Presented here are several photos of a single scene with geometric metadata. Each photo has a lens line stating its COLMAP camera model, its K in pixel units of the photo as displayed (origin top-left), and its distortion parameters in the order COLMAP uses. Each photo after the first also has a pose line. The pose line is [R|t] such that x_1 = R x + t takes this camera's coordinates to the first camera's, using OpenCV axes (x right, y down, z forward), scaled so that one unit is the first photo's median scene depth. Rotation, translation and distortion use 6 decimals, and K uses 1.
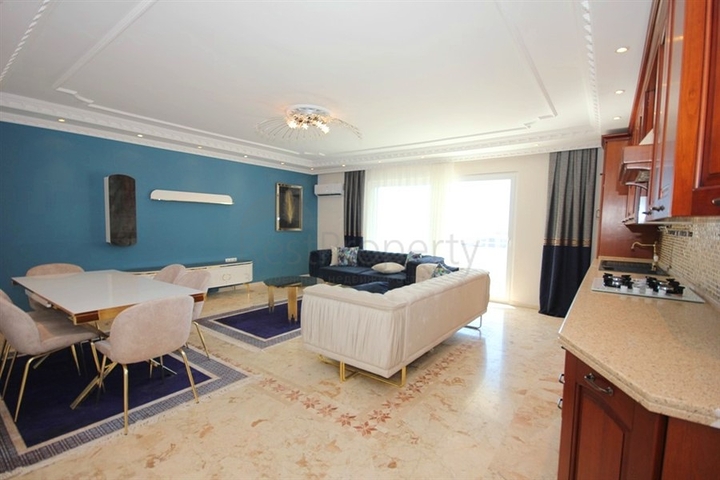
lens RADIAL K [[335.7, 0, 359.1], [0, 335.7, 242.8], [0, 0, 1]] dist [0.004107, -0.000321]
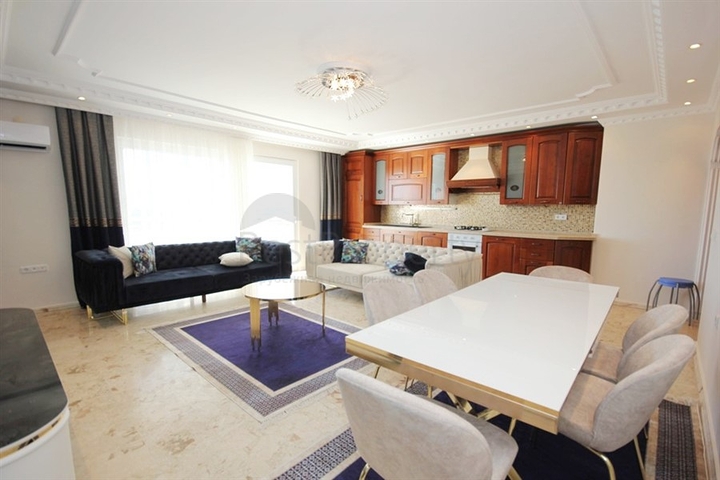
lens RADIAL K [[335.7, 0, 364.5], [0, 335.7, 251.3], [0, 0, 1]] dist [0.004107, -0.000321]
pose [[0.093853, -0.151476, 0.983995, -0.644398], [0.050415, 0.987813, 0.147255, -0.046816], [-0.994309, 0.035788, 0.100346, 0.556408]]
